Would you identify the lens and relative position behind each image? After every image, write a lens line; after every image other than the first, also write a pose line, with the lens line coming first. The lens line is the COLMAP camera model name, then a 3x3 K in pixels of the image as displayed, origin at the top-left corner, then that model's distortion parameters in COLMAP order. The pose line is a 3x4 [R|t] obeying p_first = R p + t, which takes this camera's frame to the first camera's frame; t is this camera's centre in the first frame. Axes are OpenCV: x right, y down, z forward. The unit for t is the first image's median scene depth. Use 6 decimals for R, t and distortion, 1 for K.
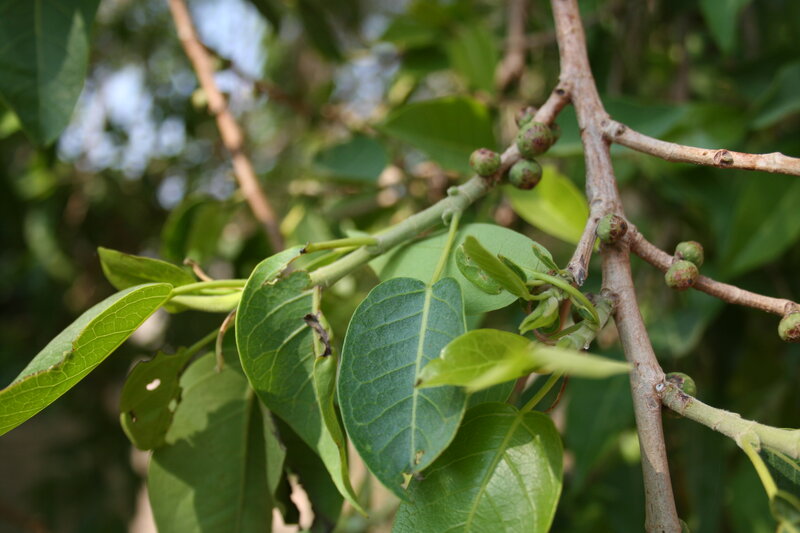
lens RADIAL K [[975.4, 0, 400.0], [0, 975.4, 266.5], [0, 0, 1]] dist [-0.003357, -0.010249]
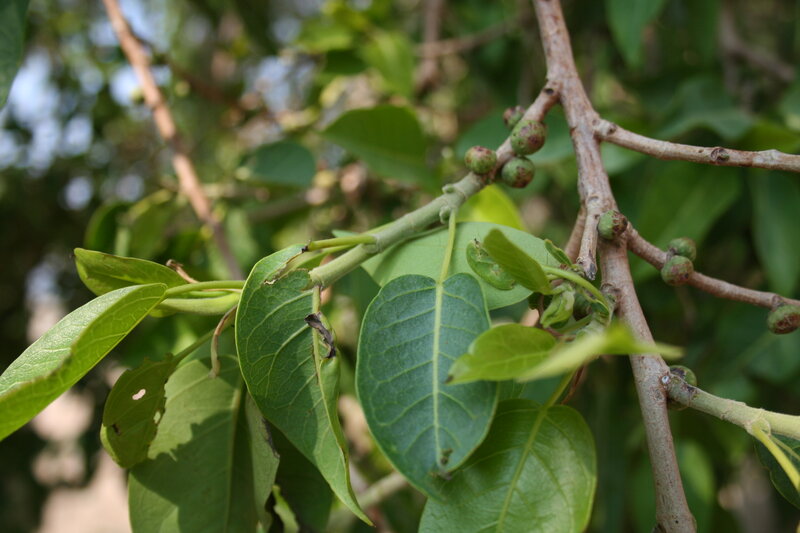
lens RADIAL K [[975.4, 0, 400.0], [0, 975.4, 266.5], [0, 0, 1]] dist [-0.003357, -0.010249]
pose [[0.986816, -0.008653, 0.161616, -0.162674], [0.013042, 0.999574, -0.026116, 0.027963], [-0.161322, 0.027879, 0.986508, 0.038846]]
